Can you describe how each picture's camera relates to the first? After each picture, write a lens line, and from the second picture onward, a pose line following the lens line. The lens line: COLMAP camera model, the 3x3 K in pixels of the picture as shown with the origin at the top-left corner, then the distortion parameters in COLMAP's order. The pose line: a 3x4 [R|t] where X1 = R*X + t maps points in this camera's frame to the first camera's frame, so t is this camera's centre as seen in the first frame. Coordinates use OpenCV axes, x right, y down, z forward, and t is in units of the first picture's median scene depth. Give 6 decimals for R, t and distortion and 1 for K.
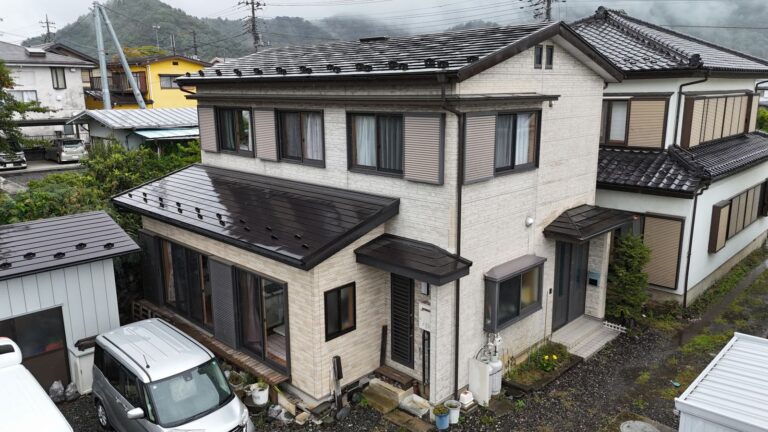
lens RADIAL K [[569.9, 0, 402.7], [0, 569.9, 216.0], [0, 0, 1]] dist [0.031054, -0.006308]
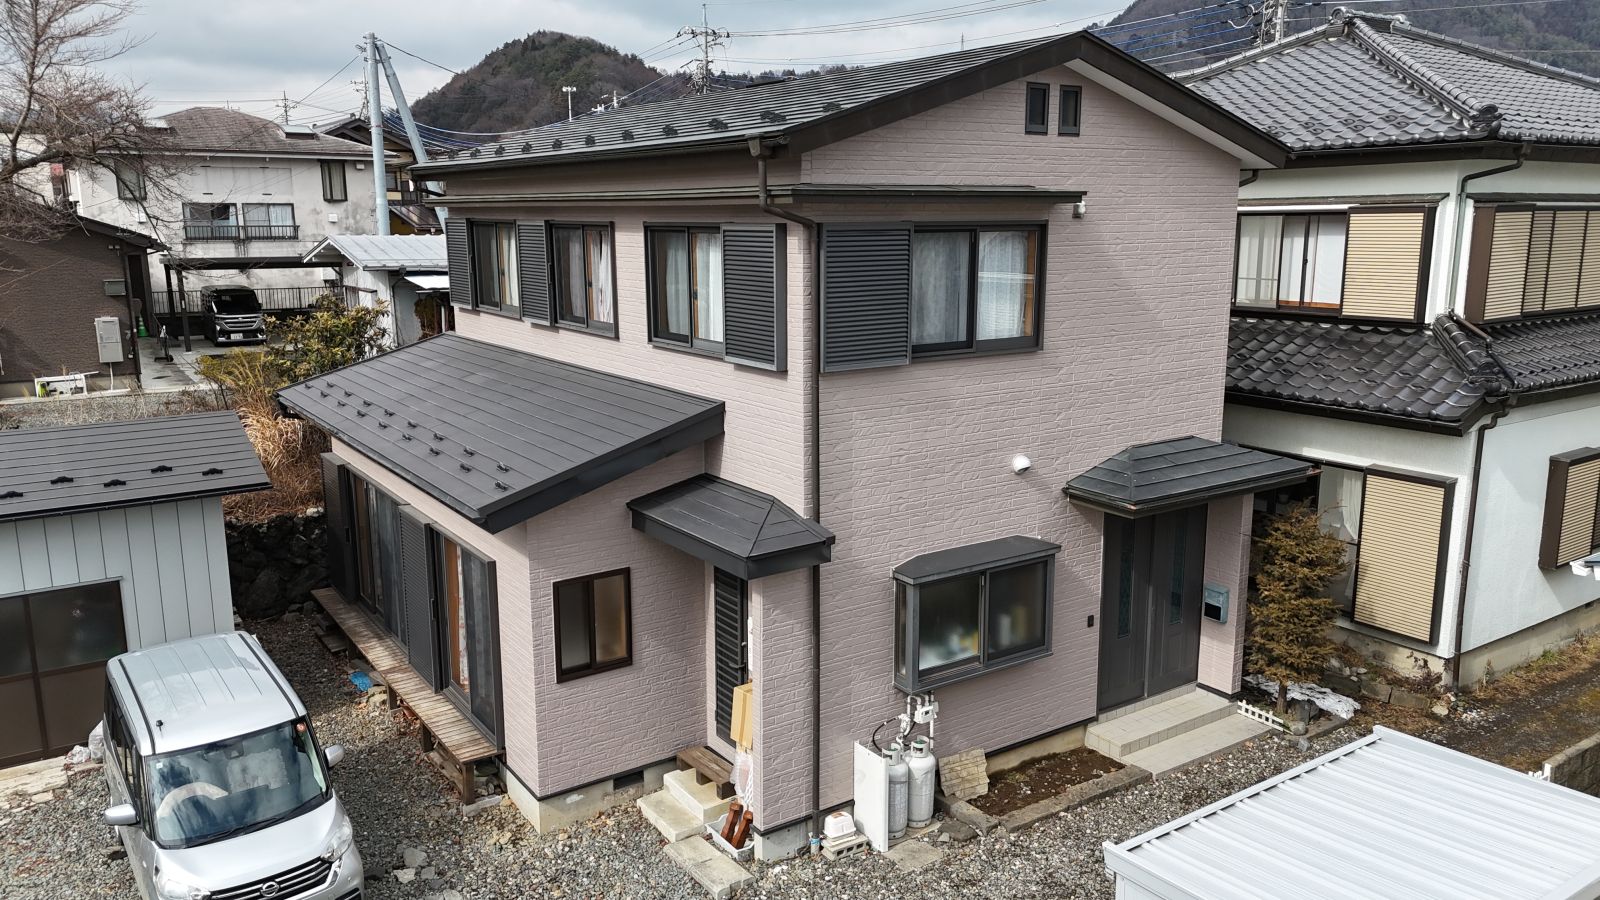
lens RADIAL K [[1187.3, 0, 814.7], [0, 1187.3, 448.8], [0, 0, 1]] dist [0.031054, -0.006308]
pose [[0.980335, 0.042091, -0.192802, 0.255497], [-0.045975, 0.998819, -0.015717, 0.021136], [0.191913, 0.024272, 0.981112, 0.021007]]
